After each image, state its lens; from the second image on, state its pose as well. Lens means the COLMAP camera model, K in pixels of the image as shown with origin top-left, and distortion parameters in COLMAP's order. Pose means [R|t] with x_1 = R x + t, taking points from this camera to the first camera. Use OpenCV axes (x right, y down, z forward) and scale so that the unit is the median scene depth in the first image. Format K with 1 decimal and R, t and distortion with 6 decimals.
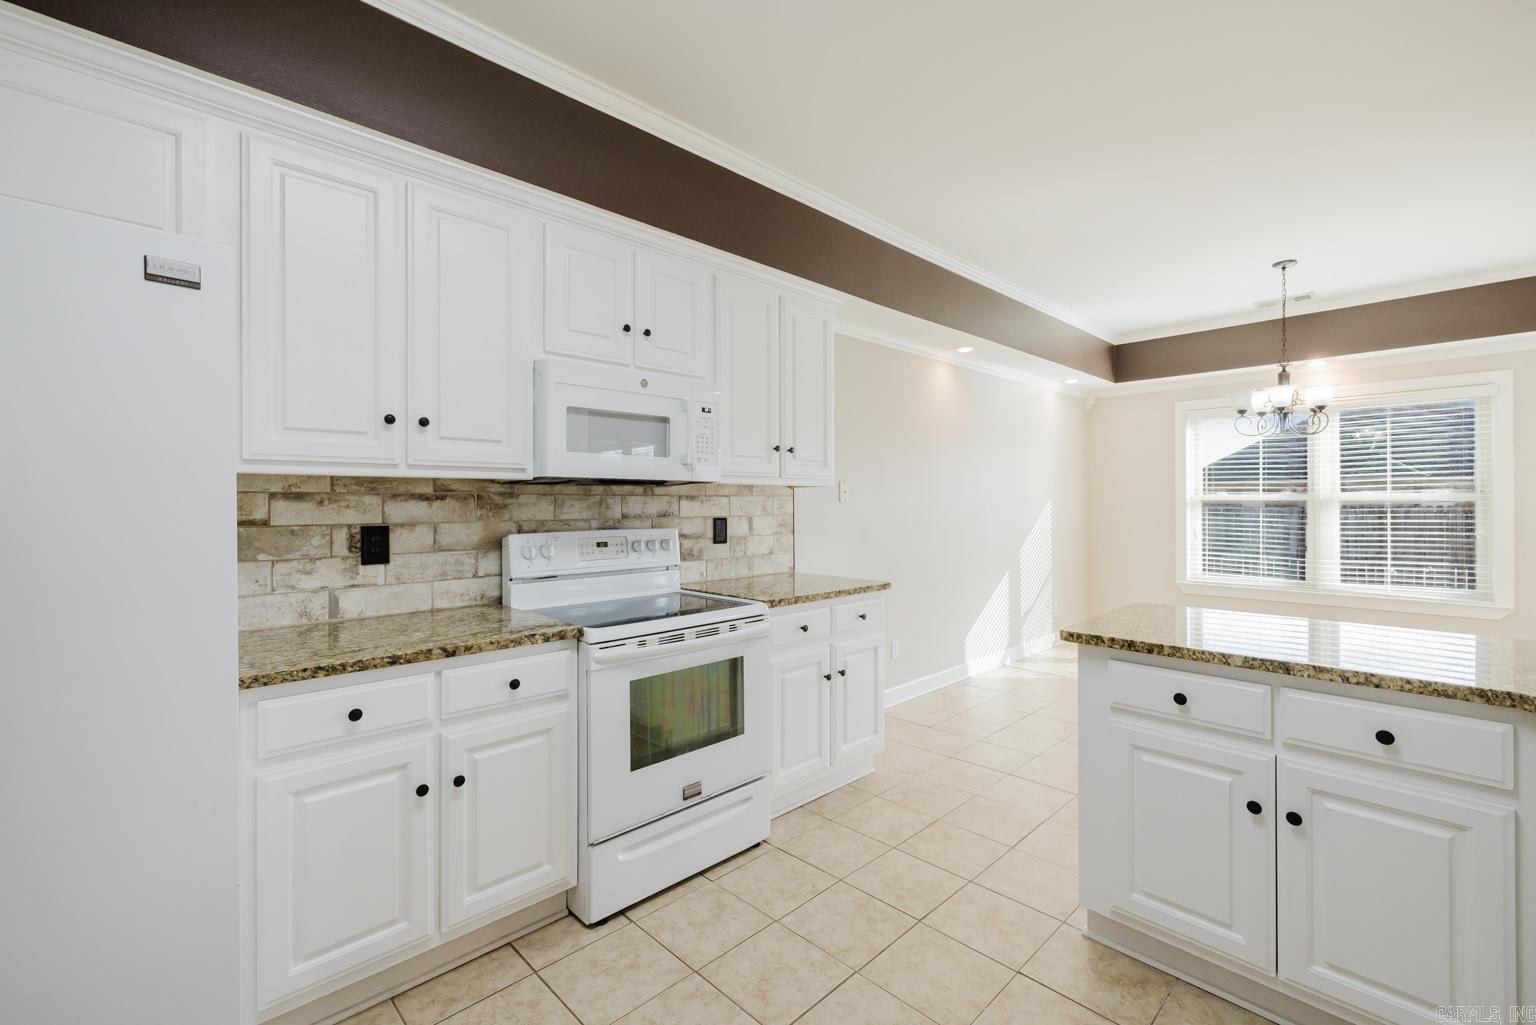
lens RADIAL K [[659.2, 0, 768.7], [0, 659.2, 501.5], [0, 0, 1]] dist [0.003372, 0.000496]
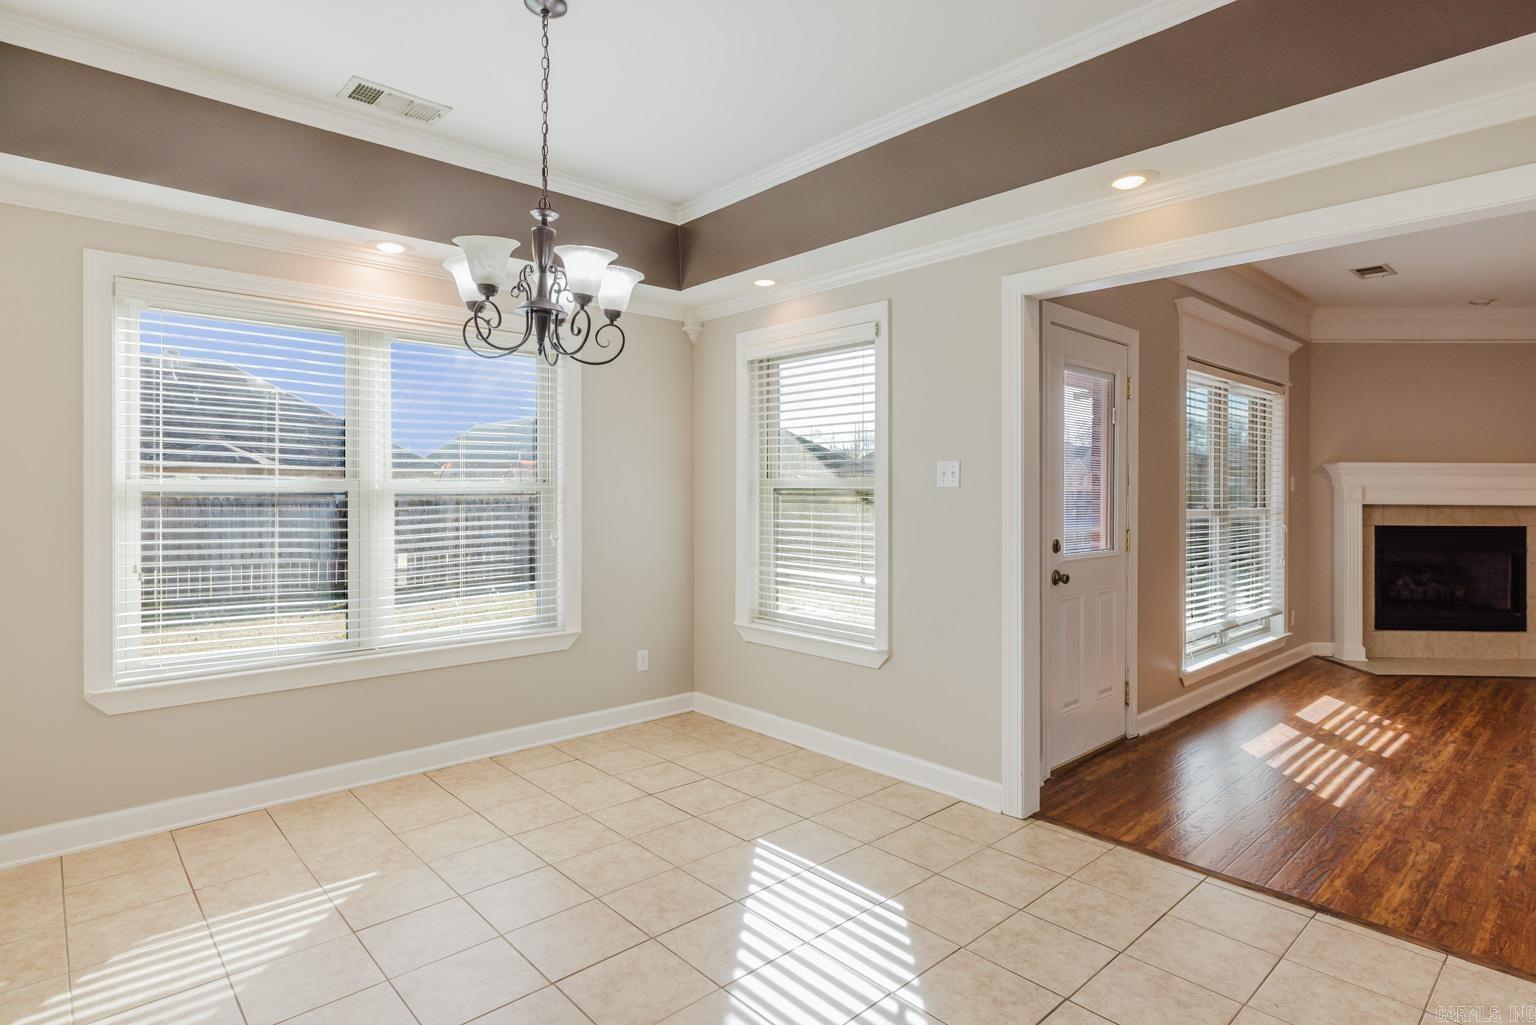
lens RADIAL K [[810.6, 0, 769.9], [0, 810.6, 489.3], [0, 0, 1]] dist [0.010630, -0.000751]
pose [[0.027297, 0.005999, 0.999609, 0.169264], [-0.003034, 0.999978, -0.005918, -0.001190], [-0.999623, -0.002872, 0.027314, 0.735576]]
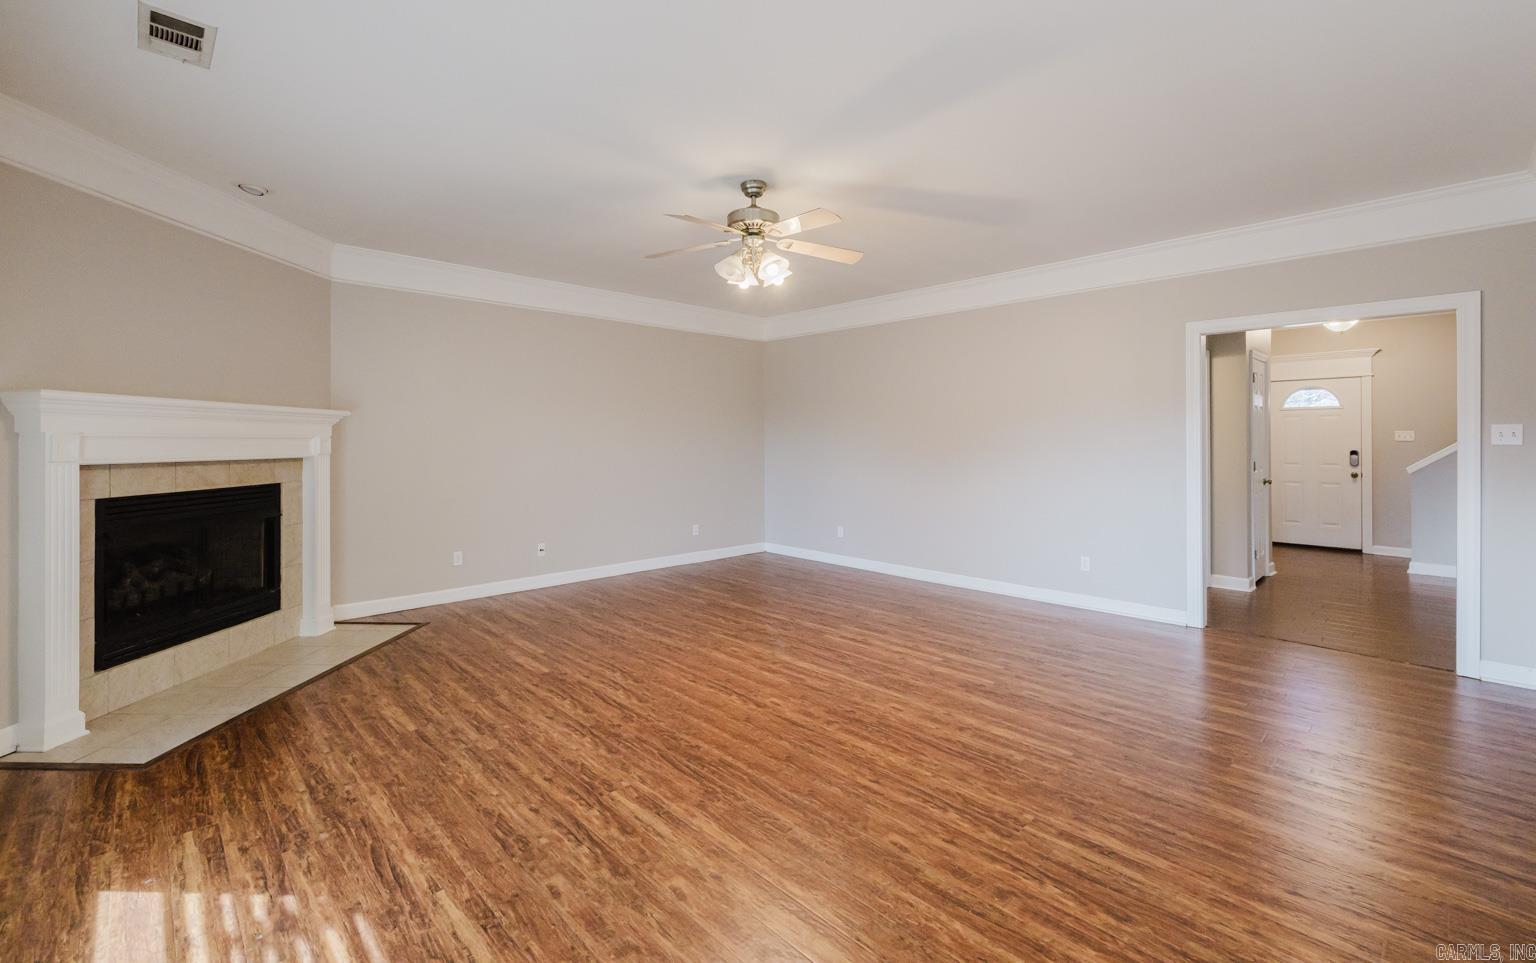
lens RADIAL K [[657.0, 0, 765.0], [0, 657.0, 440.5], [0, 0, 1]] dist [-0.004012, -0.001070]
pose [[-0.999485, 0.000048, 0.032103, 0.885719], [0.000109, 0.999998, 0.001872, -0.011882], [-0.032103, 0.001874, -0.999483, 0.385953]]
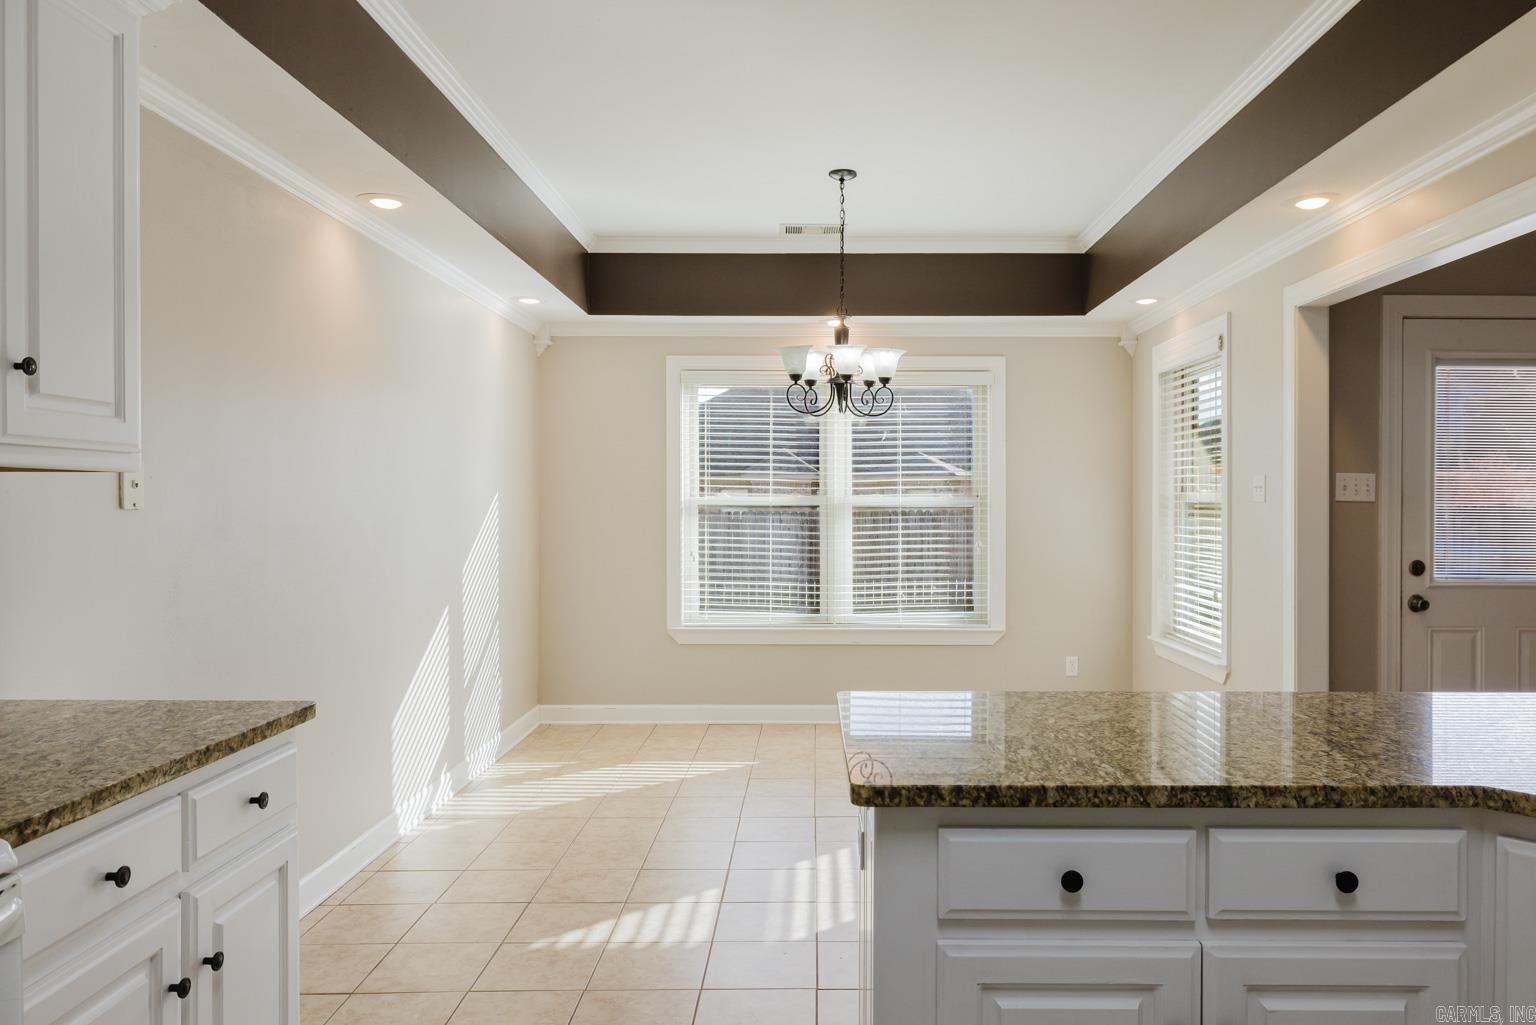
lens RADIAL K [[1067.2, 0, 823.5], [0, 1067.2, 500.3], [0, 0, 1]] dist [-0.000449, -0.001320]
pose [[0.690379, 0.005859, 0.723424, -0.057487], [-0.005127, 0.999982, -0.003206, -0.004169], [-0.723429, -0.001495, 0.690397, 0.198479]]
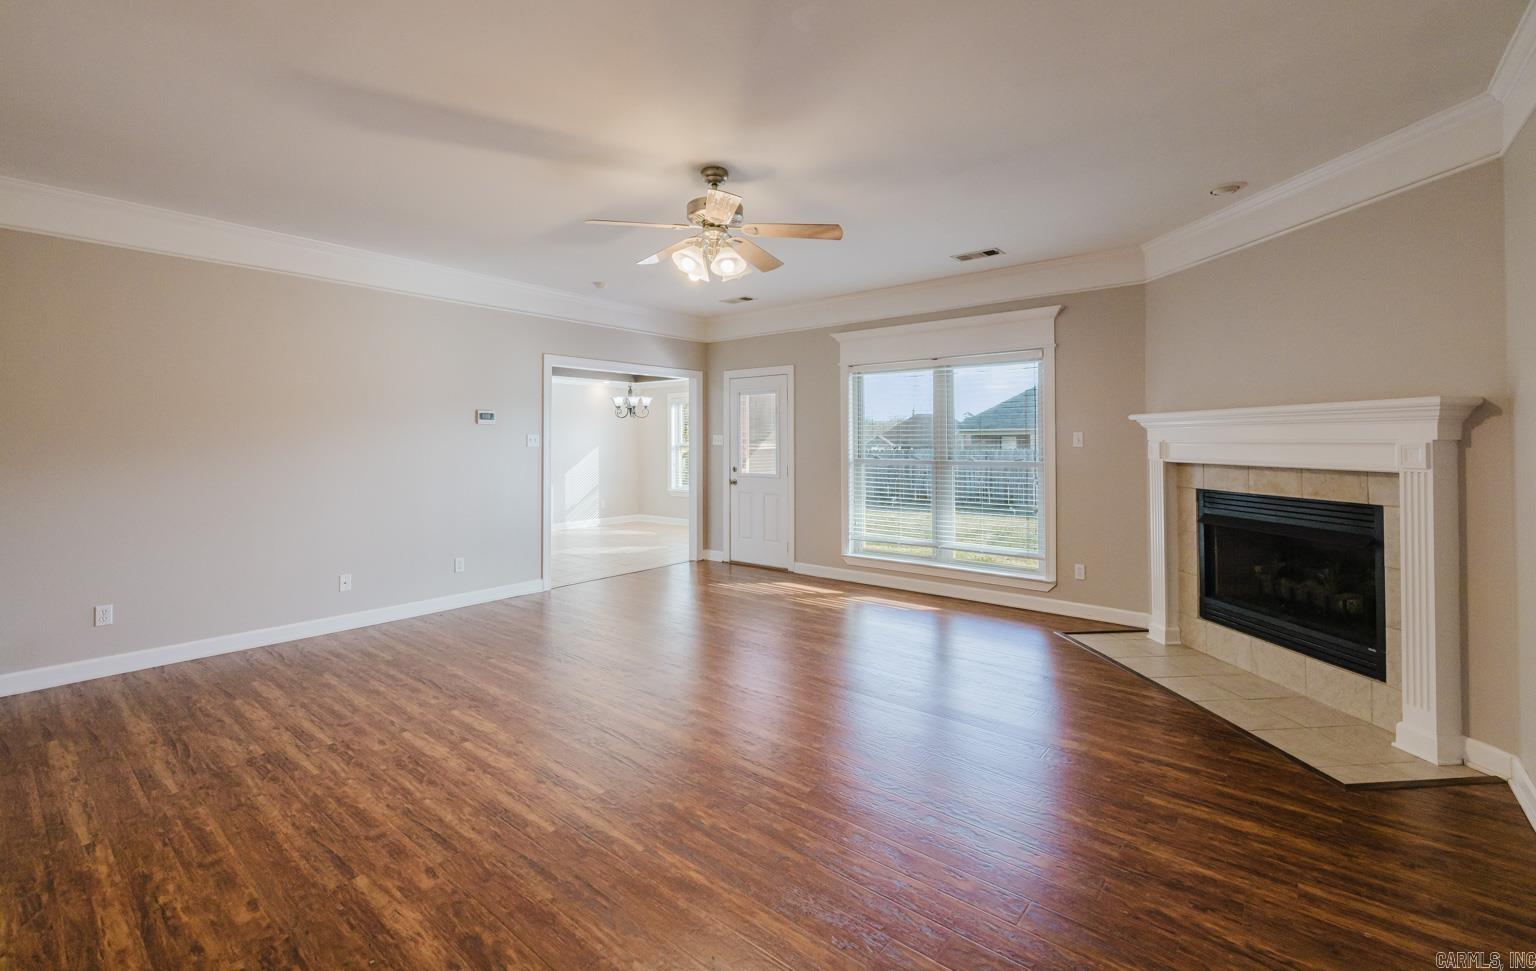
lens RADIAL K [[651.3, 0, 760.0], [0, 651.3, 435.0], [0, 0, 1]] dist [-0.003608, -0.000146]
pose [[0.995883, 0.001616, 0.090628, 0.907574], [-0.000539, 0.999929, -0.011906, -0.014175], [-0.090641, 0.011808, 0.995814, -1.118526]]
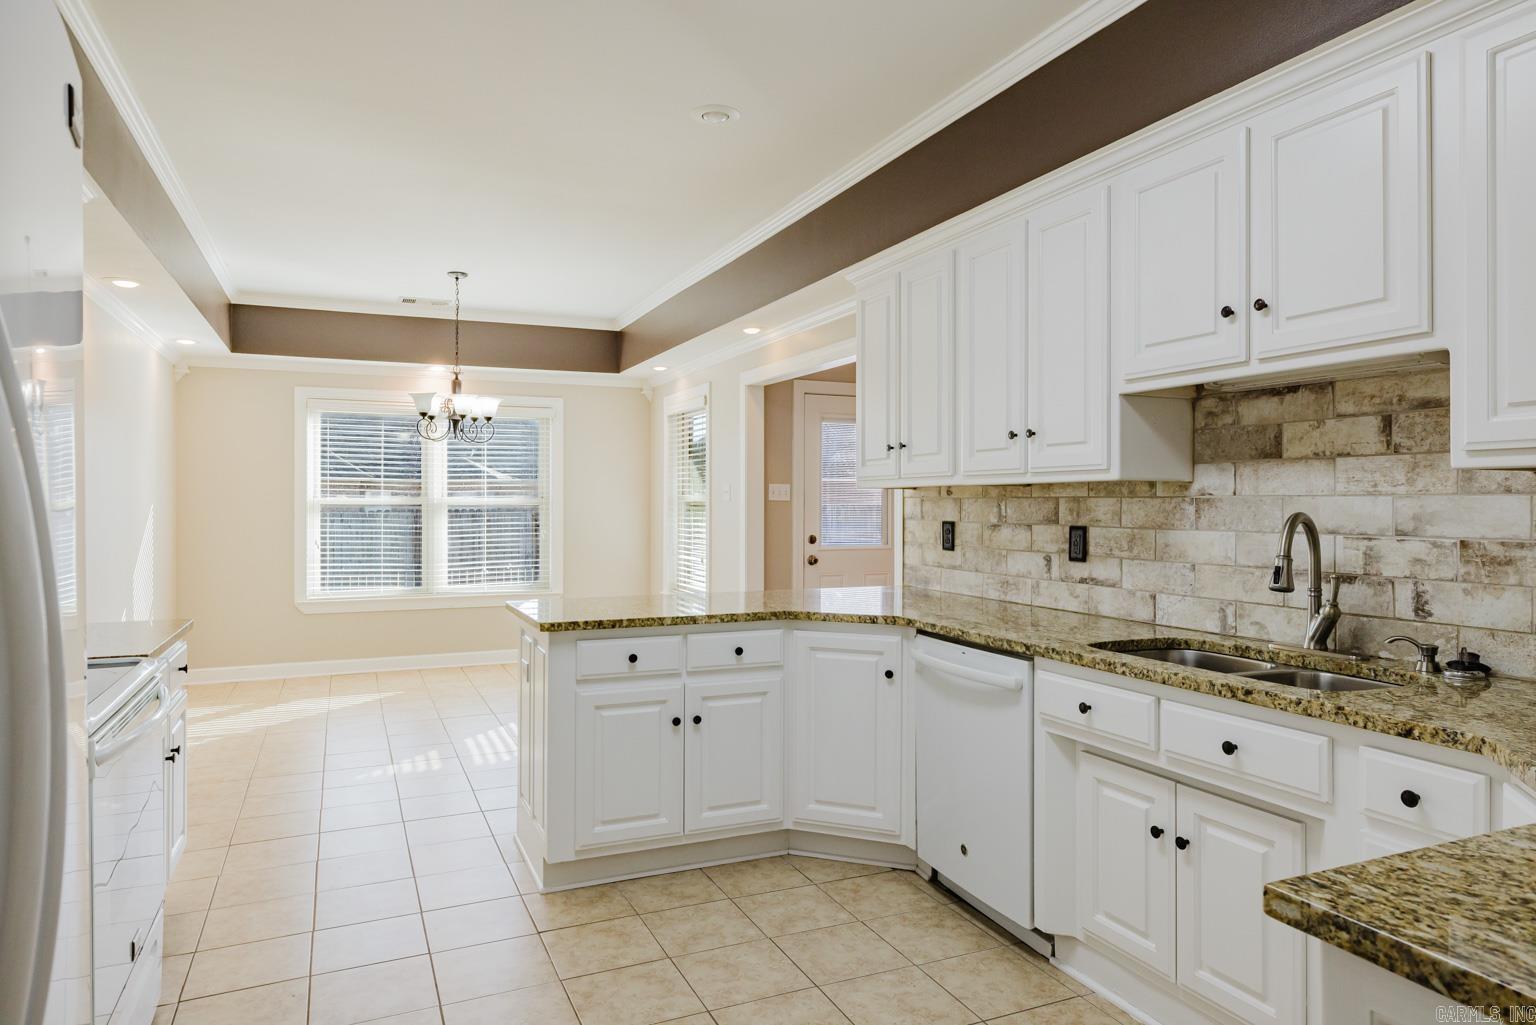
lens RADIAL K [[950.4, 0, 771.6], [0, 950.4, 490.6], [0, 0, 1]] dist [-0.005235, -0.001079]
pose [[0.341747, 0.015265, 0.939668, -0.389967], [-0.002630, 0.999880, -0.015286, -0.002350], [-0.939788, 0.002753, 0.341746, 0.034553]]
